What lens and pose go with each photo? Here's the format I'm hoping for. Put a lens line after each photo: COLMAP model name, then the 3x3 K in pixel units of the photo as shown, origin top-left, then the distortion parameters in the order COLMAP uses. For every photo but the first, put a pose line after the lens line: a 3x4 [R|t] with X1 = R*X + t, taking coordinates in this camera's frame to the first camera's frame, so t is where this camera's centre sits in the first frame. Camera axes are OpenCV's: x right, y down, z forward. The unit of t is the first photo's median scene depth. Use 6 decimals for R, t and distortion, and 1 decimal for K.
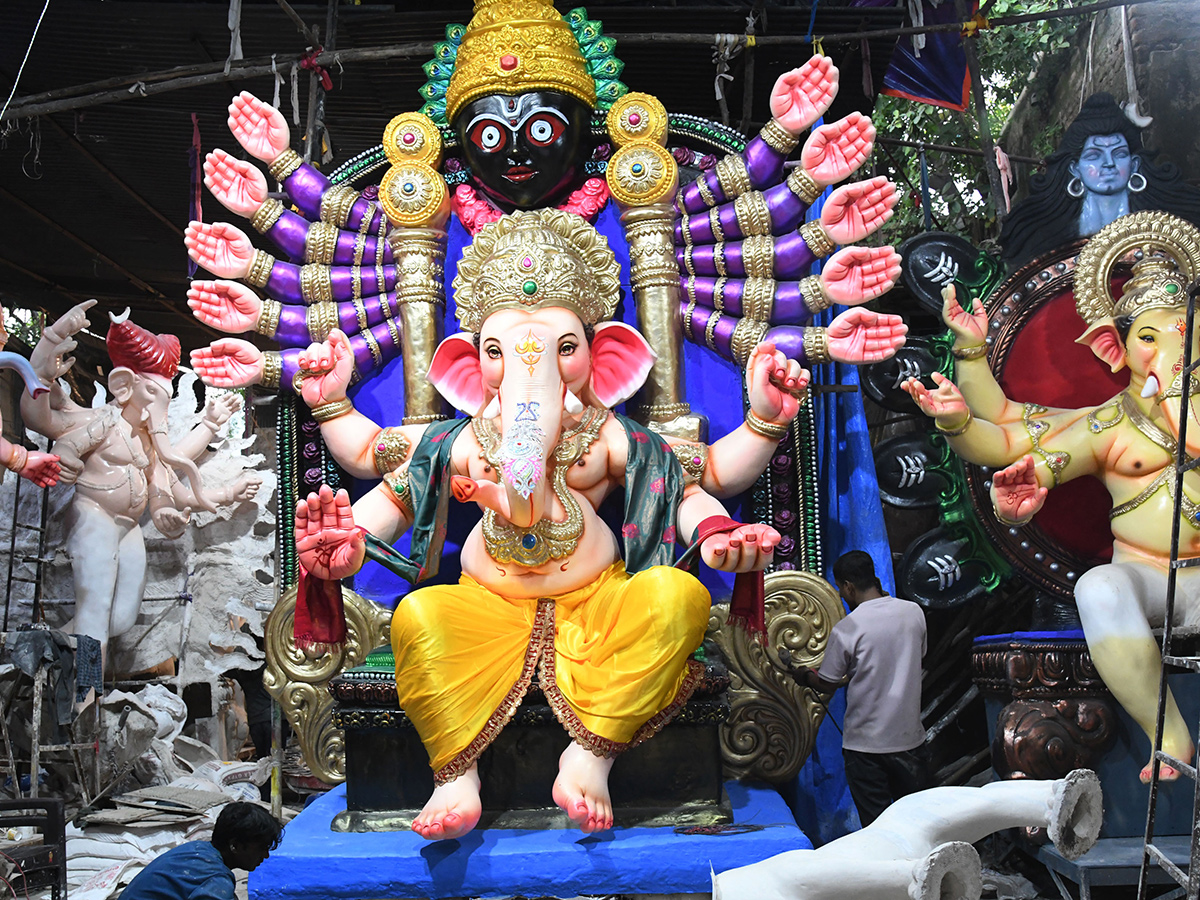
lens RADIAL K [[1064.3, 0, 564.8], [0, 1064.3, 519.5], [0, 0, 1]] dist [-0.137818, 0.100553]
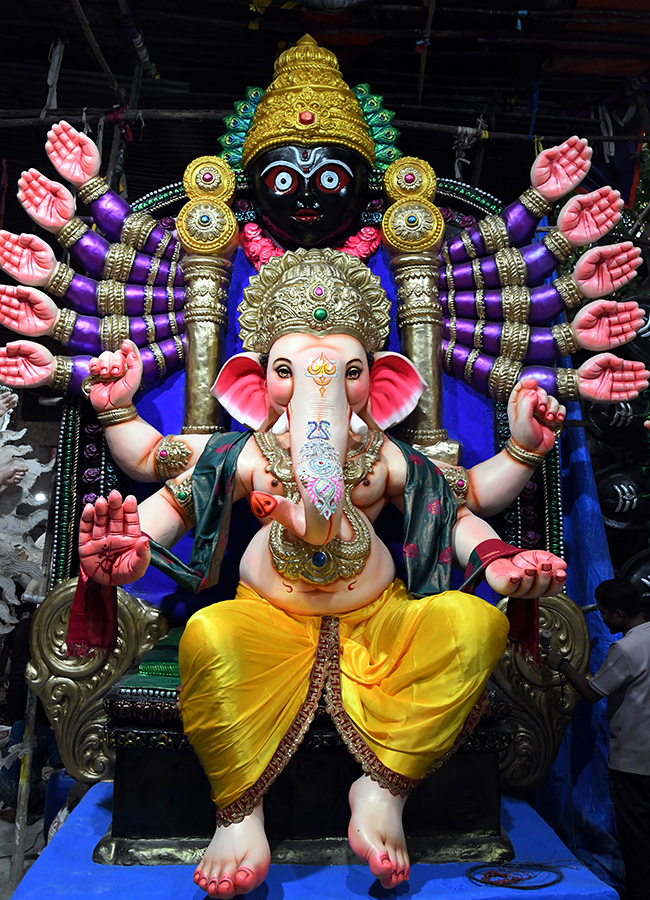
lens RADIAL K [[758.9, 0, 322.5], [0, 758.9, 380.9], [0, 0, 1]] dist [-0.130200, 0.091531]
pose [[0.992197, 0.066618, 0.105389, -0.101066], [-0.048939, 0.985538, -0.162232, -0.026055], [-0.114672, 0.155809, 0.981109, 0.238483]]
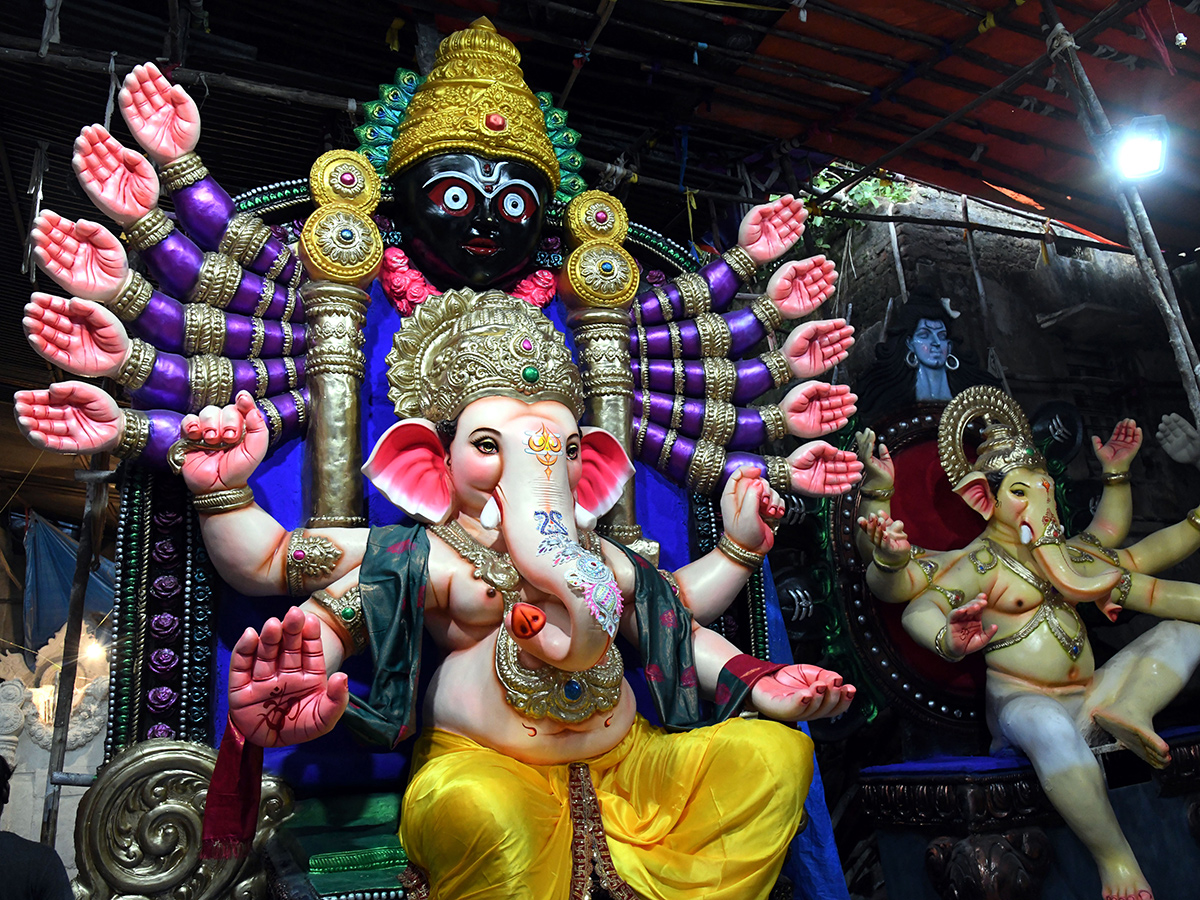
lens RADIAL K [[912.3, 0, 600.0], [0, 912.3, 450.0], [0, 0, 1]] dist [-0.127006, 0.082026]
pose [[0.867614, 0.109175, 0.485104, -0.307306], [-0.011605, 0.979779, -0.199748, -0.016595], [-0.497102, 0.167675, 0.851337, 0.347386]]
